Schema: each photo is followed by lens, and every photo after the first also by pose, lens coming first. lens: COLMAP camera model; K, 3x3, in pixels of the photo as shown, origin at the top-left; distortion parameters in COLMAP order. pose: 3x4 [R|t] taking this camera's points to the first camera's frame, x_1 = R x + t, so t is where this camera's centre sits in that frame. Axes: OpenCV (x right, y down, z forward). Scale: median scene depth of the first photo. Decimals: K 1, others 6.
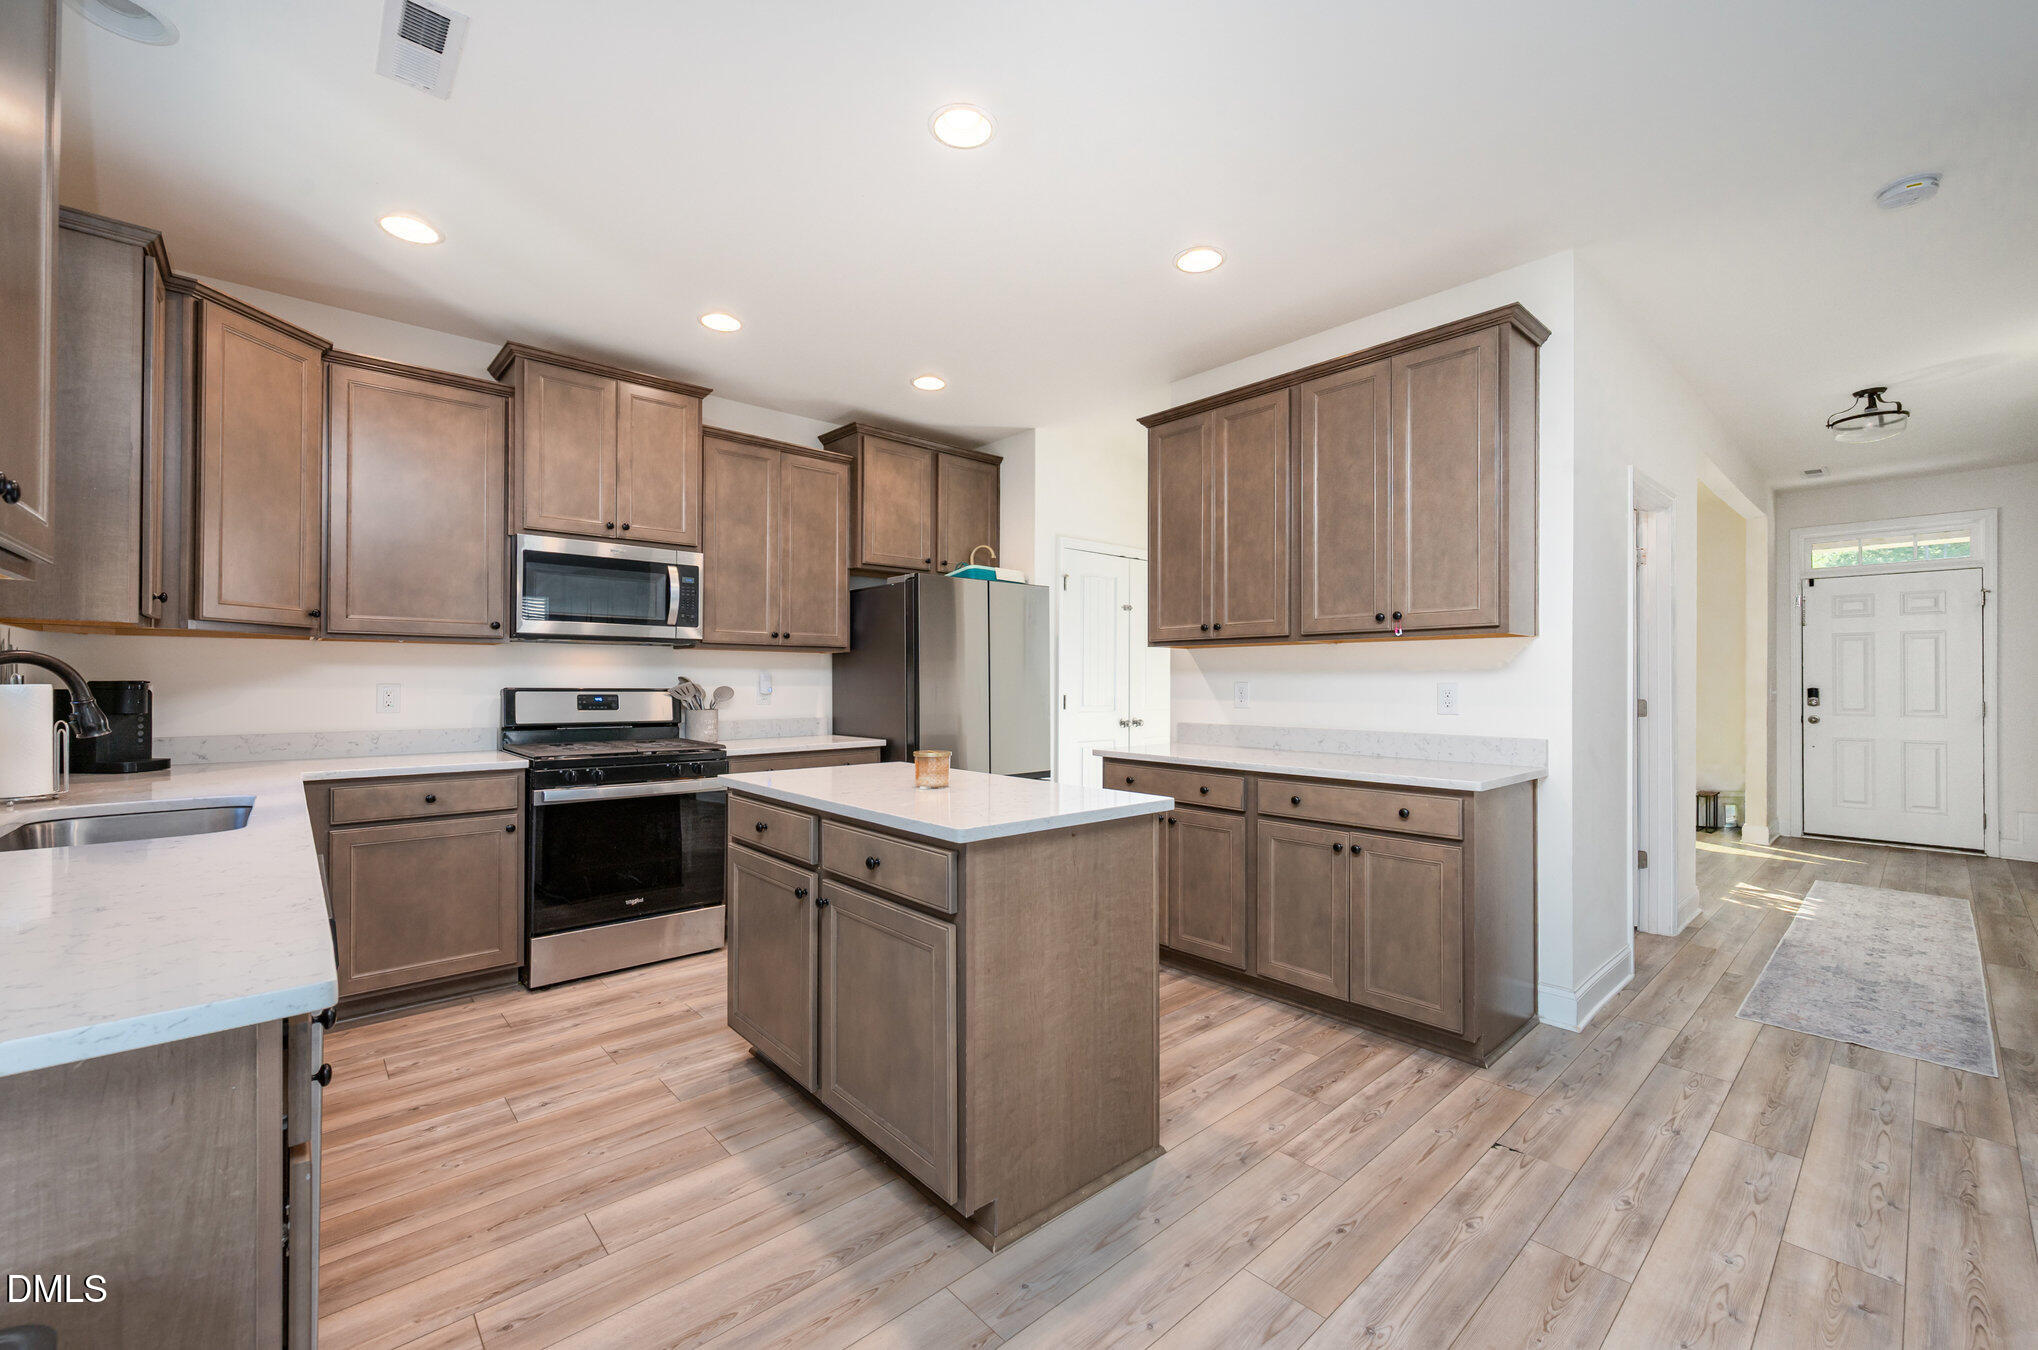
lens RADIAL K [[808.8, 0, 1013.7], [0, 808.8, 674.1], [0, 0, 1]] dist [0.014325, -0.001497]
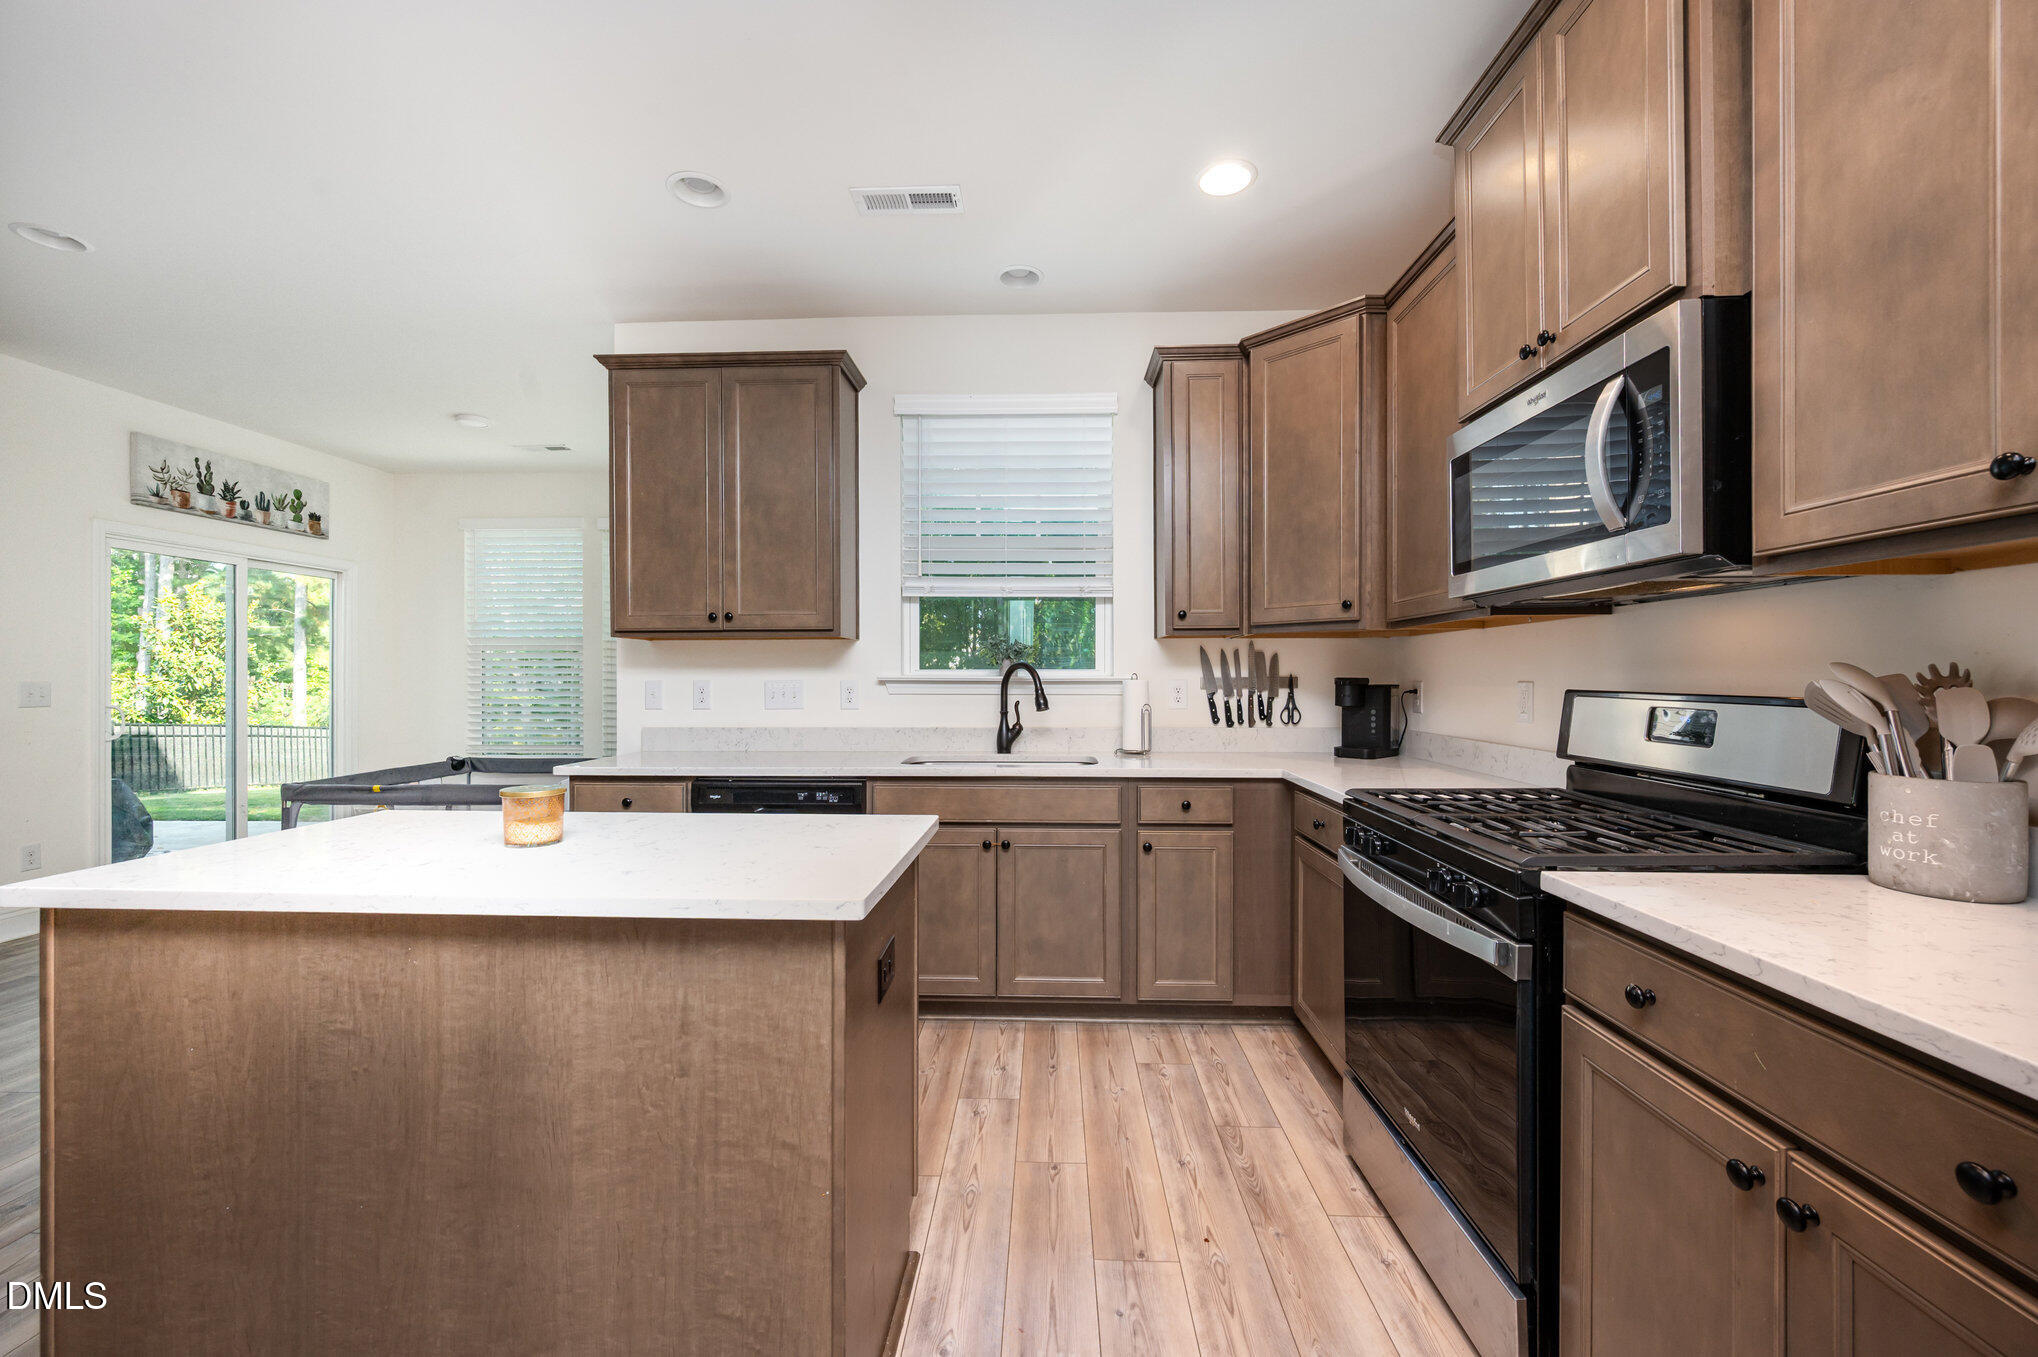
lens RADIAL K [[813.0, 0, 1007.8], [0, 813.0, 681.1], [0, 0, 1]] dist [0.004513, 0.000329]
pose [[-0.694802, 0.002077, -0.719198, 0.062328], [0.004350, 0.999990, -0.001315, 0.010489], [0.719188, -0.004042, -0.694804, 1.139737]]
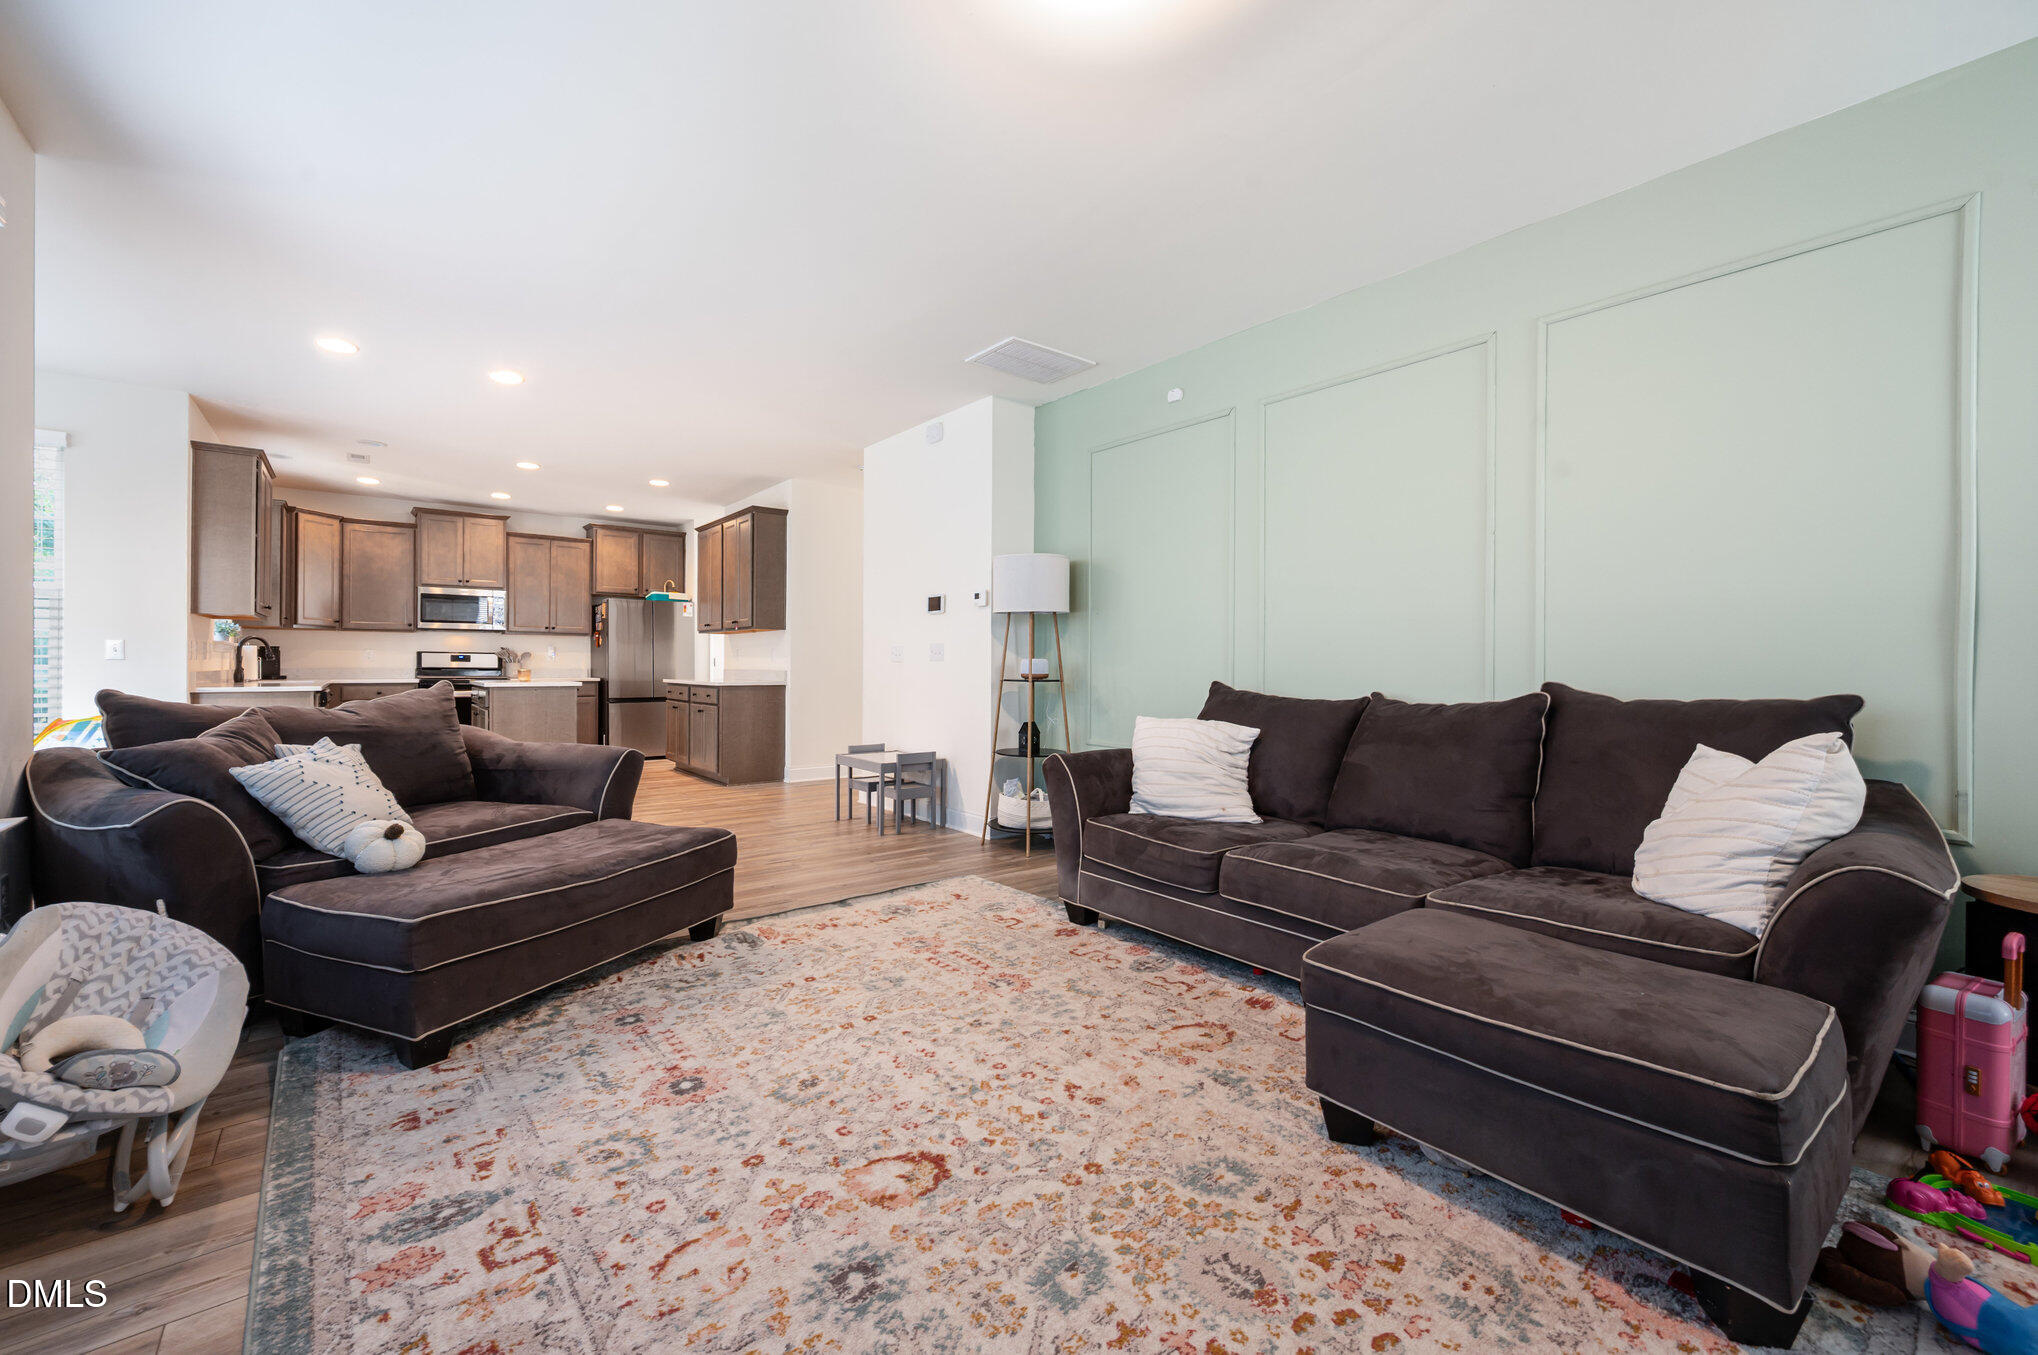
lens RADIAL K [[808.8, 0, 973.4], [0, 808.8, 660.0], [0, 0, 1]] dist [0.014325, -0.001497]
pose [[0.997030, 0.002944, -0.076963, 1.160343], [-0.002562, 0.999984, 0.005073, 0.026977], [0.076977, -0.004861, 0.997021, -1.219363]]
